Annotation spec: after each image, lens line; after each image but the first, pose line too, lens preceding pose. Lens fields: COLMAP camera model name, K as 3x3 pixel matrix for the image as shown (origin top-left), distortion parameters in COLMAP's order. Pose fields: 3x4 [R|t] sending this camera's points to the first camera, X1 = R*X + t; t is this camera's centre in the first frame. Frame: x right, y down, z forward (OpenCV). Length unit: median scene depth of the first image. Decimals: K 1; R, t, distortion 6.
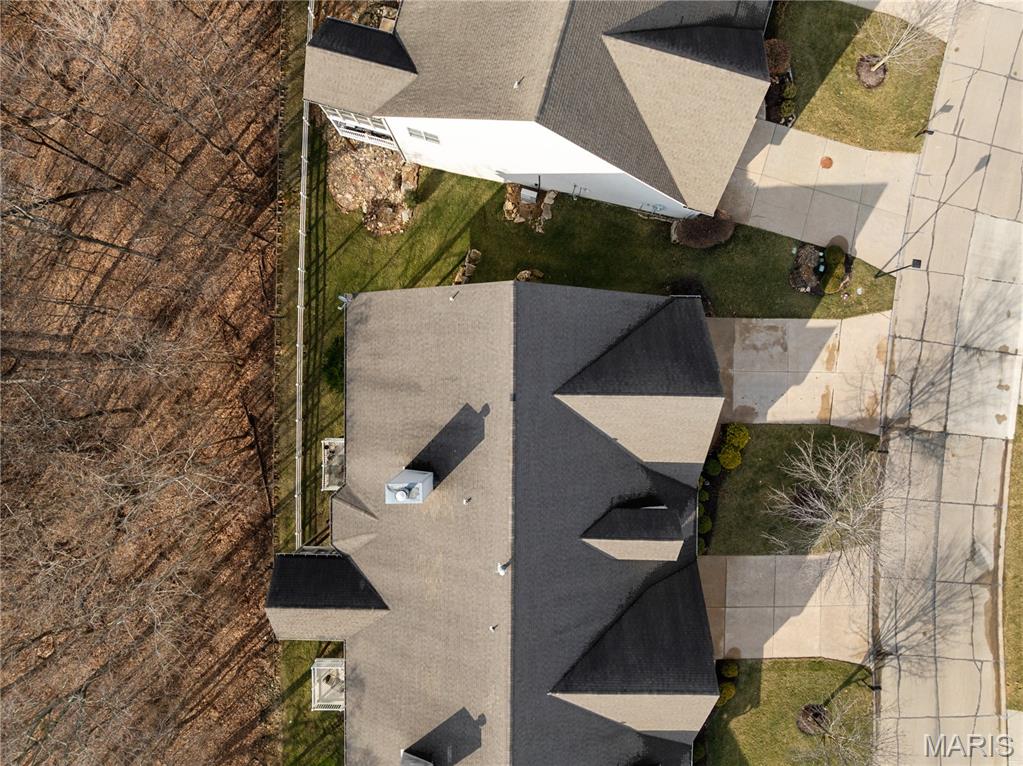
lens RADIAL K [[722.0, 0, 511.5], [0, 722.0, 383.0], [0, 0, 1]] dist [-0.037280, 0.005154]
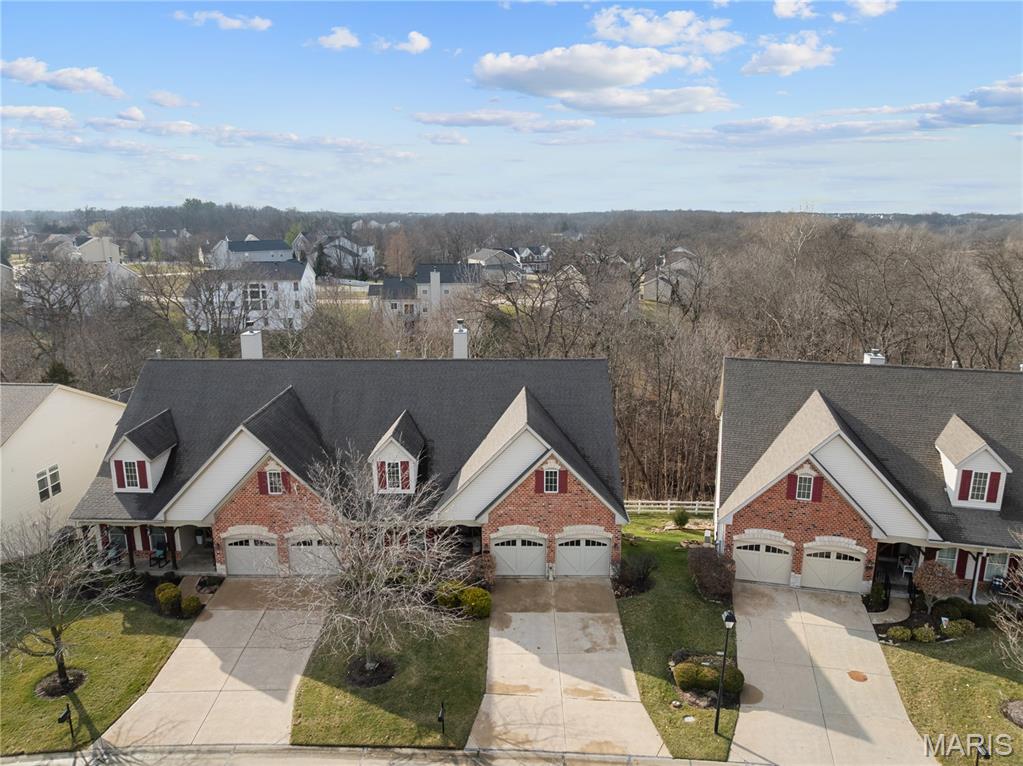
lens RADIAL K [[722.0, 0, 511.5], [0, 722.0, 383.0], [0, 0, 1]] dist [-0.037280, 0.005154]
pose [[0.007467, 0.233364, -0.972361, 1.040373], [-0.999873, -0.011919, -0.010538, 0.043510], [-0.014049, 0.972317, 0.233245, 0.552497]]
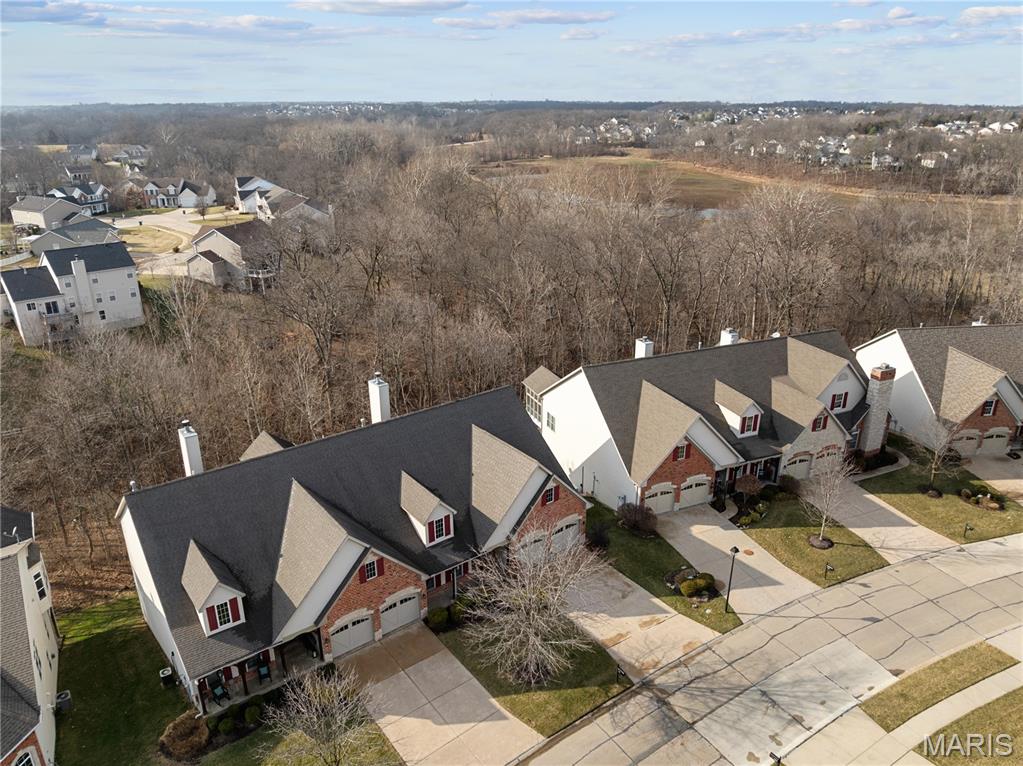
lens RADIAL K [[722.0, 0, 511.5], [0, 722.0, 383.0], [0, 0, 1]] dist [-0.037280, 0.005154]
pose [[0.621906, 0.294230, -0.725715, 1.004678], [-0.782863, 0.211216, -0.585246, 0.697200], [-0.018914, 0.932103, 0.361698, 0.260778]]
